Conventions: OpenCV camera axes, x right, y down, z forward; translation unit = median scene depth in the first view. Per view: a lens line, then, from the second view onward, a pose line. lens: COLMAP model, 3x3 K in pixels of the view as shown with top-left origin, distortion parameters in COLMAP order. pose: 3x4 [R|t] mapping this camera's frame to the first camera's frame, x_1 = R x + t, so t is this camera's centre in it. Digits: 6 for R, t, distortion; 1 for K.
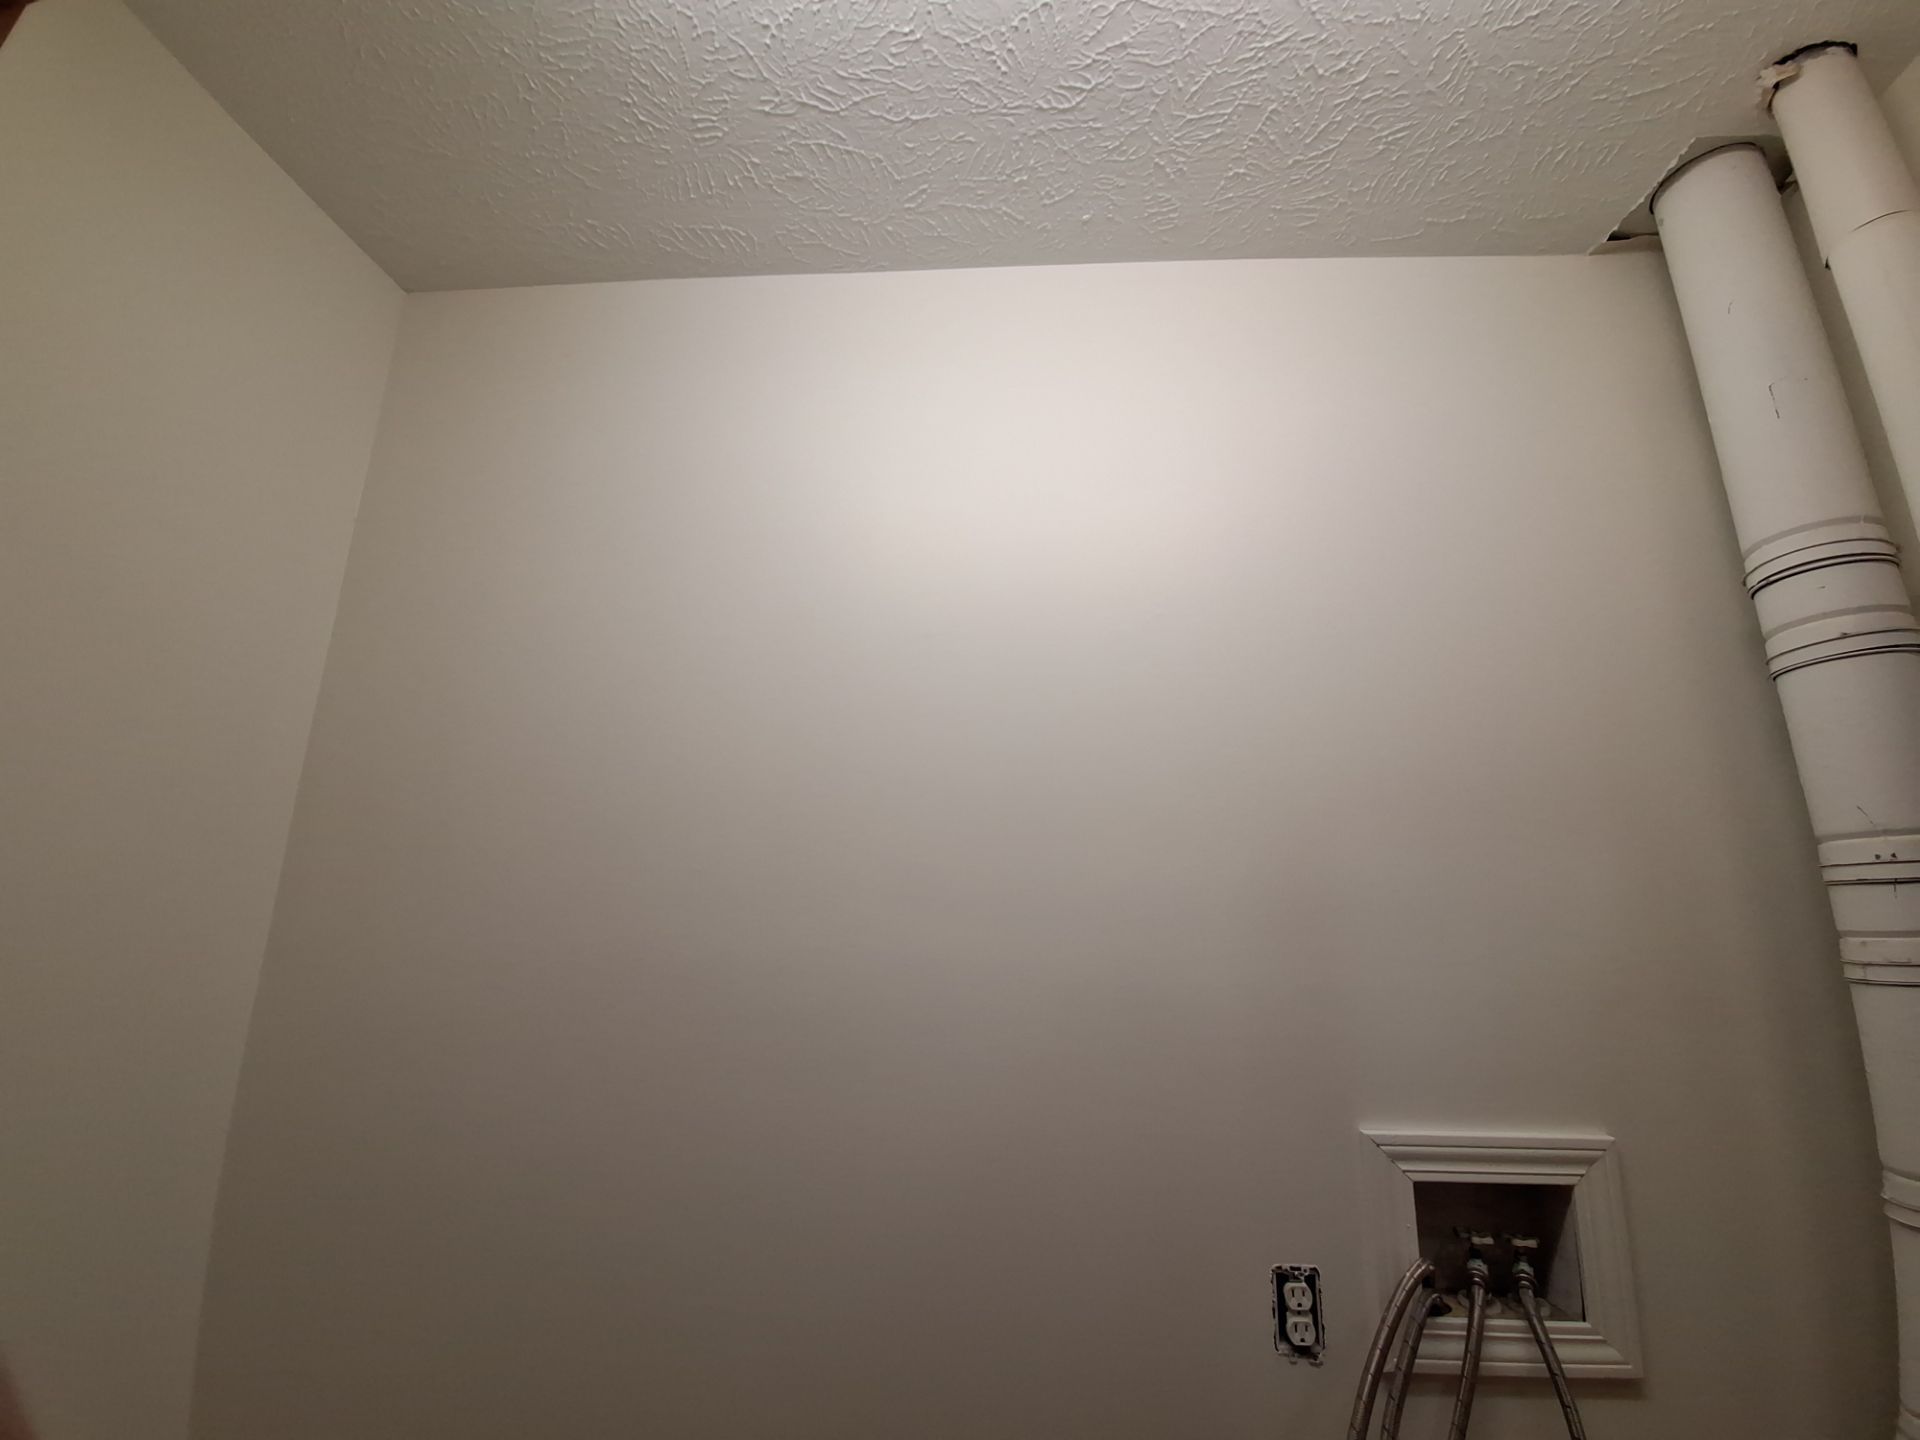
lens RADIAL K [[756.2, 0, 958.3], [0, 756.2, 724.7], [0, 0, 1]] dist [-0.013791, -0.000713]
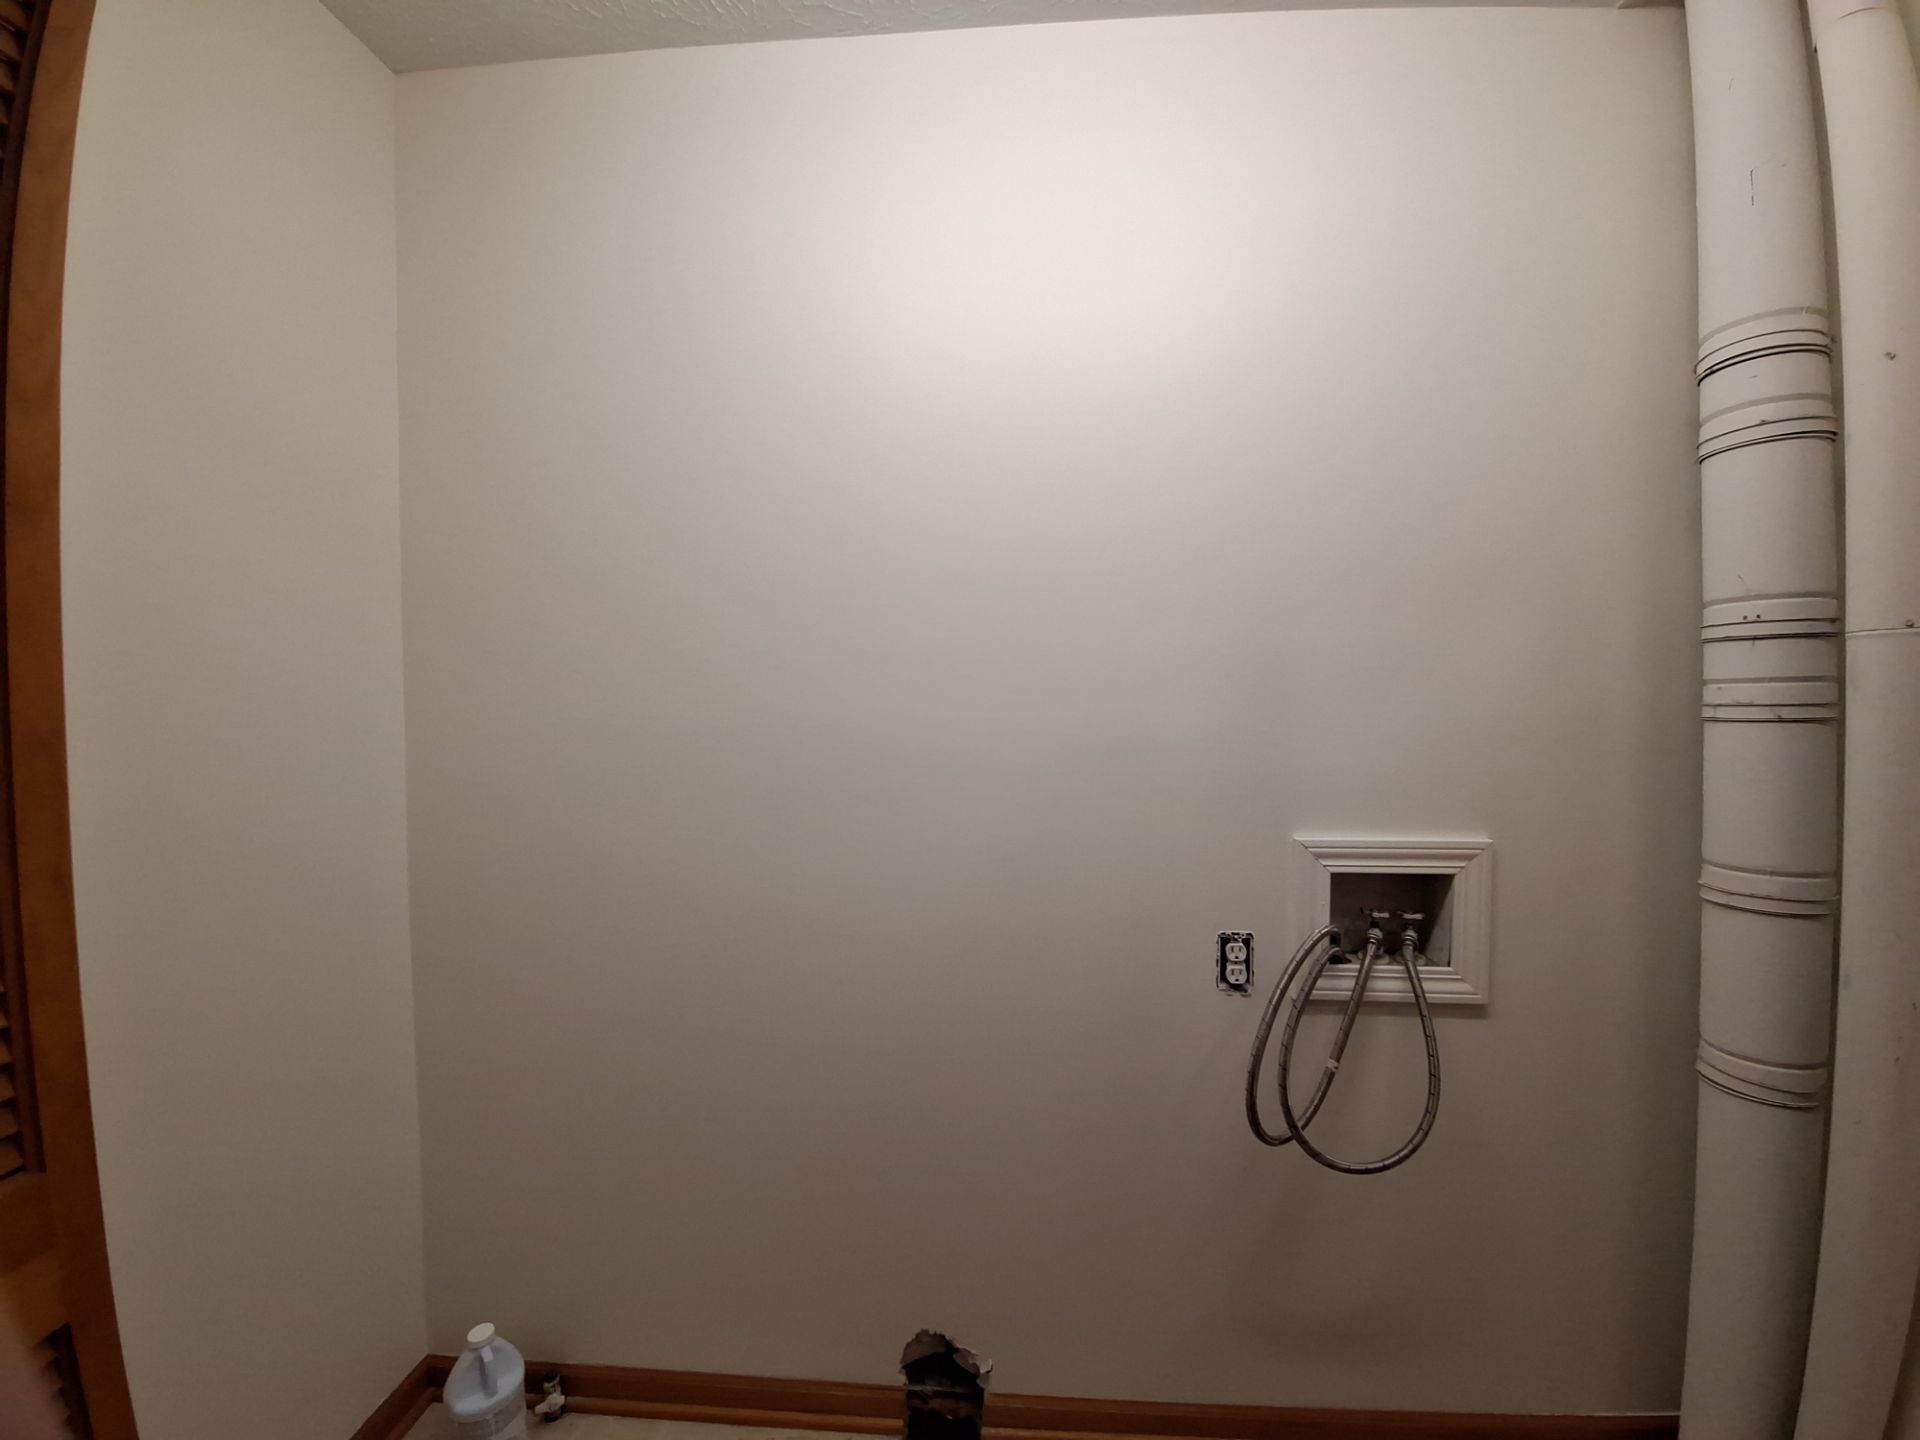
lens RADIAL K [[756.2, 0, 958.3], [0, 756.2, 724.7], [0, 0, 1]] dist [-0.013791, -0.000713]
pose [[0.999629, -0.027049, 0.003085, -0.039932], [0.025050, 0.958241, 0.284863, -0.029213], [-0.010661, -0.284680, 0.958563, -0.181631]]
